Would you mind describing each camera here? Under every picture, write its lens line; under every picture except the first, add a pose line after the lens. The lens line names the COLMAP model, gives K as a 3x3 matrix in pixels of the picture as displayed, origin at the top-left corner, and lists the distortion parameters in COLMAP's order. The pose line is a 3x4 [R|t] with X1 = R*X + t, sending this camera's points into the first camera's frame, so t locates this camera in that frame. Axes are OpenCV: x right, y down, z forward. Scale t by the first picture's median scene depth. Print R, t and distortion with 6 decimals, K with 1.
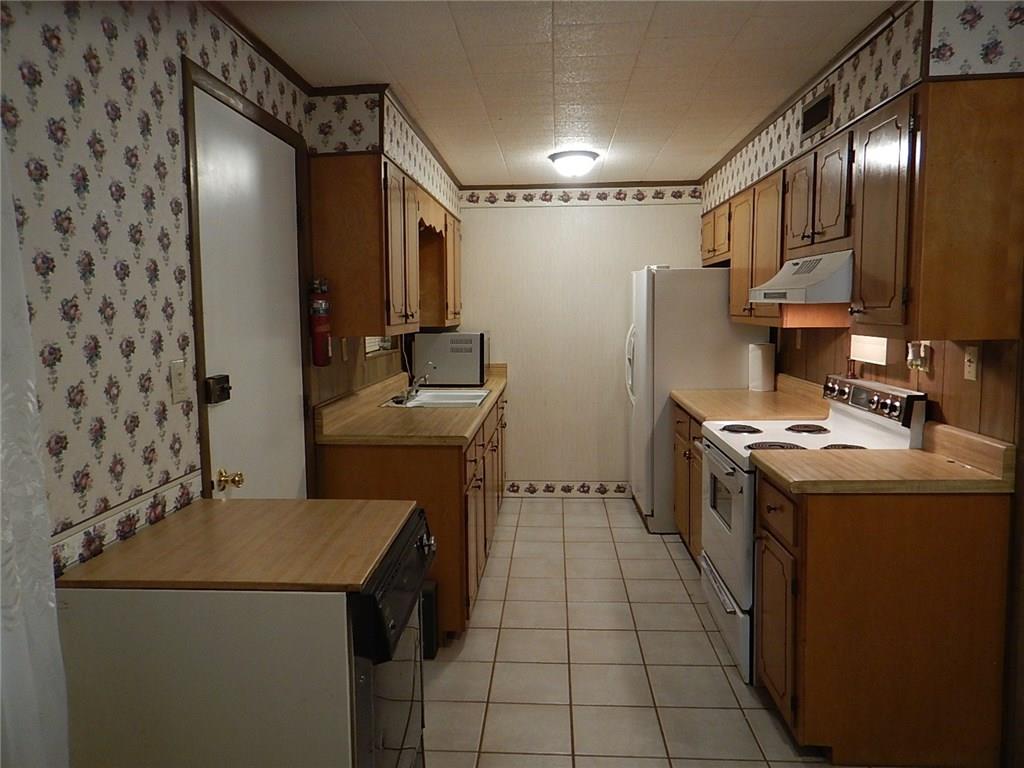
lens RADIAL K [[733.8, 0, 515.0], [0, 733.8, 384.2], [0, 0, 1]] dist [0.010608, -0.007195]
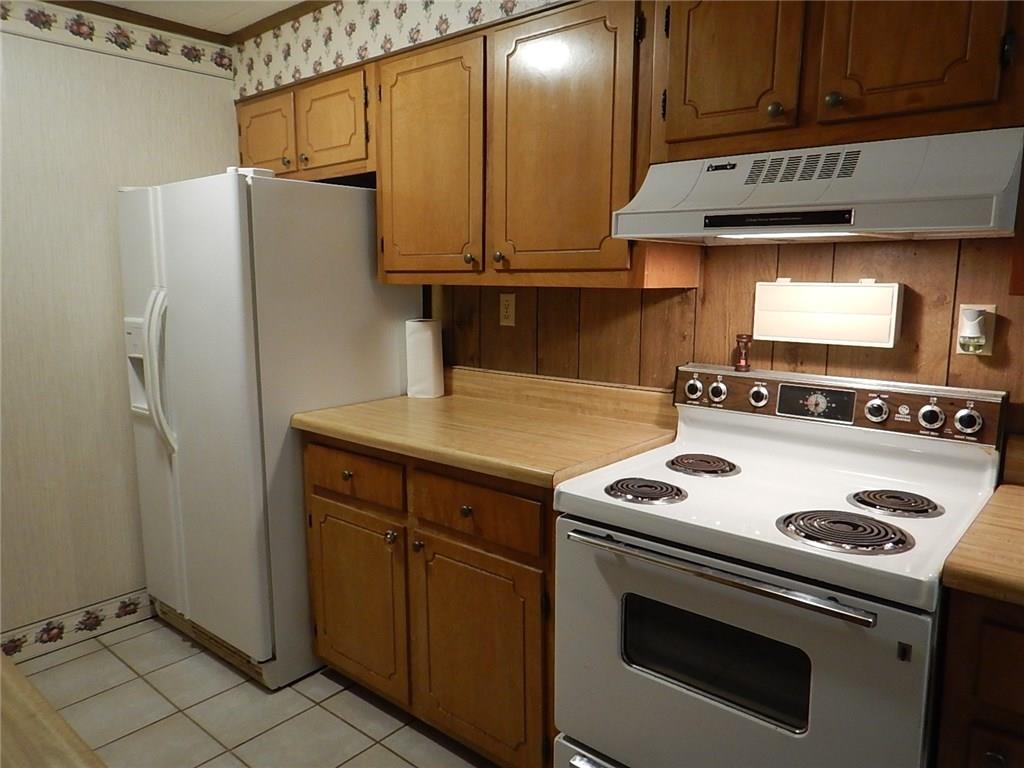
lens RADIAL K [[733.8, 0, 504.0], [0, 733.8, 373.7], [0, 0, 1]] dist [0.010608, -0.007195]
pose [[0.614558, -0.096720, 0.782920, -0.101014], [0.077027, 0.995070, 0.062466, -0.041324], [-0.785102, 0.021917, 0.618979, 0.544711]]
